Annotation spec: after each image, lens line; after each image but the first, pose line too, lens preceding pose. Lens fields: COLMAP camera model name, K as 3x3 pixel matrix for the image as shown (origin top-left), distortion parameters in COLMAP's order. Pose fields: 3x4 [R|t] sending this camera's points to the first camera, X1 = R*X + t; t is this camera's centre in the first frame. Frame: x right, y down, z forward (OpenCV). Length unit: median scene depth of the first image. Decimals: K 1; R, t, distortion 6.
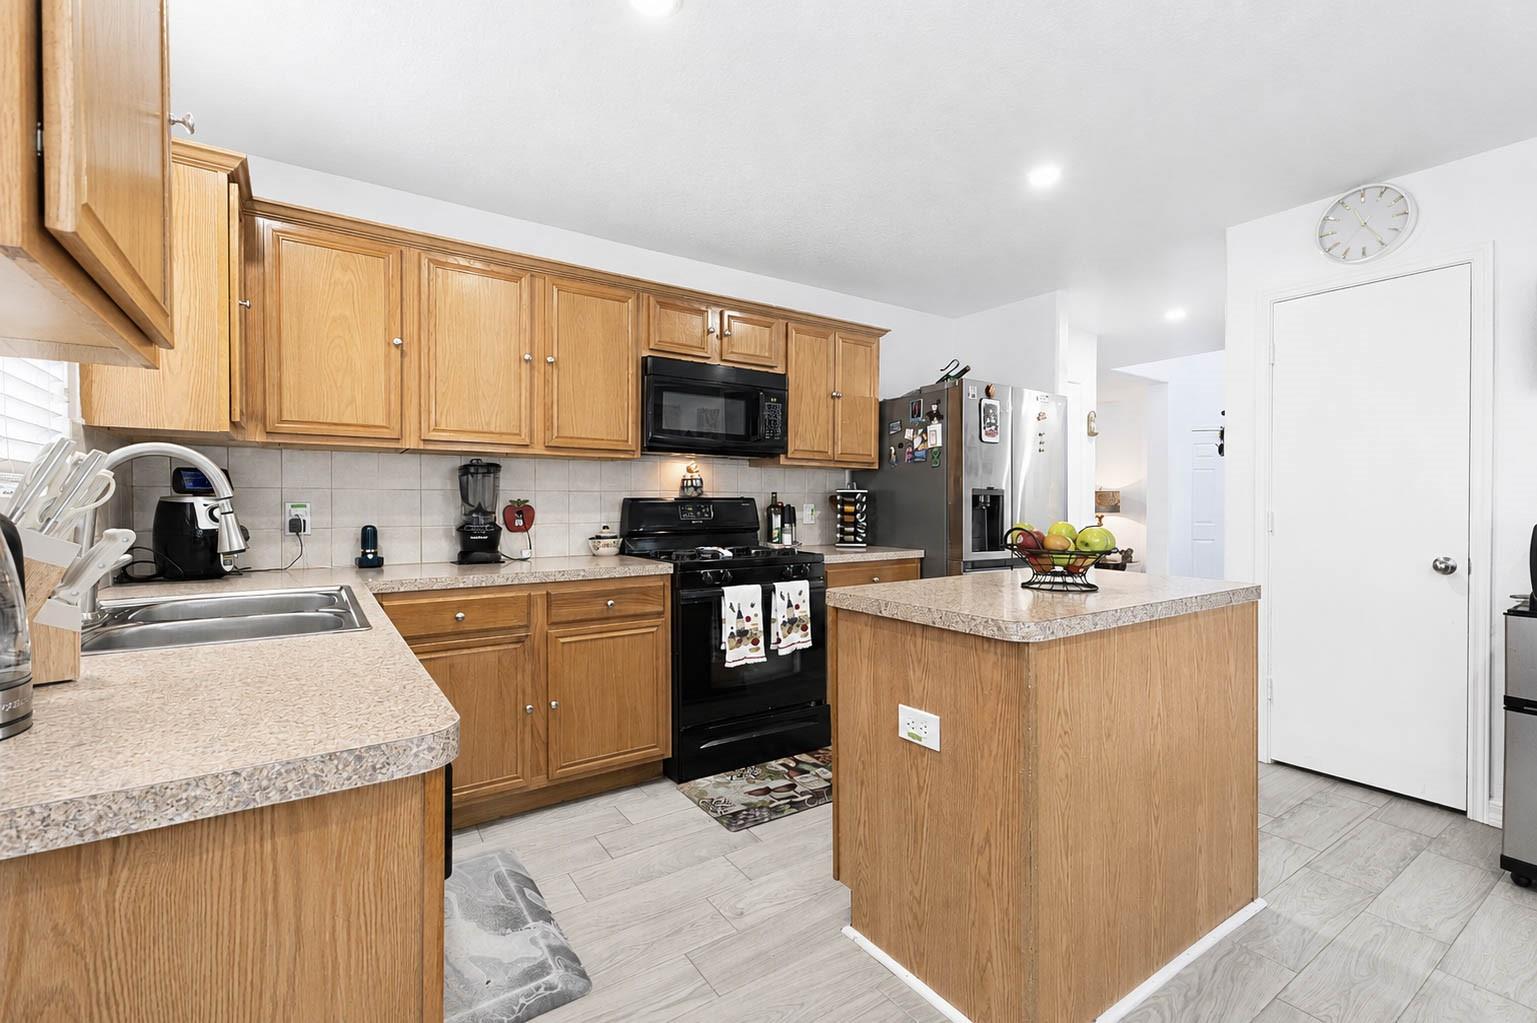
lens RADIAL K [[680.5, 0, 778.8], [0, 680.5, 508.8], [0, 0, 1]] dist [0.026097, 0.000421]
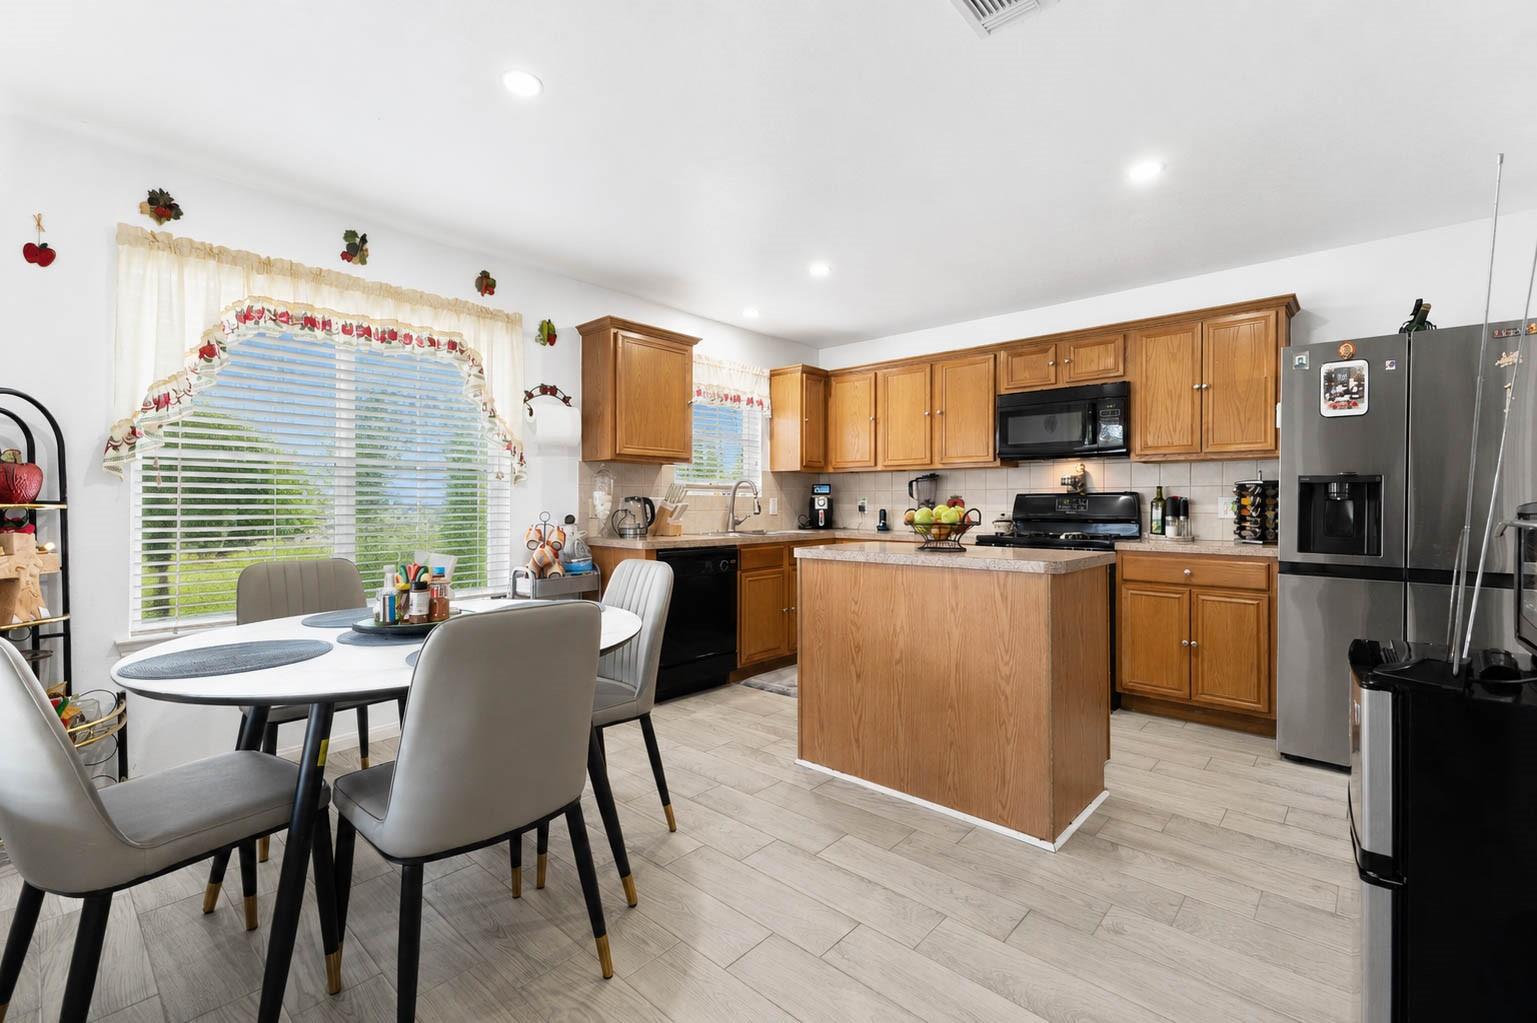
lens RADIAL K [[680.5, 0, 772.8], [0, 680.5, 509.5], [0, 0, 1]] dist [0.026097, 0.000421]
pose [[0.222877, 0.008206, -0.974812, 0.982599], [-0.010619, 0.999926, 0.005990, 0.012874], [0.974789, 0.009017, 0.222947, 0.186329]]
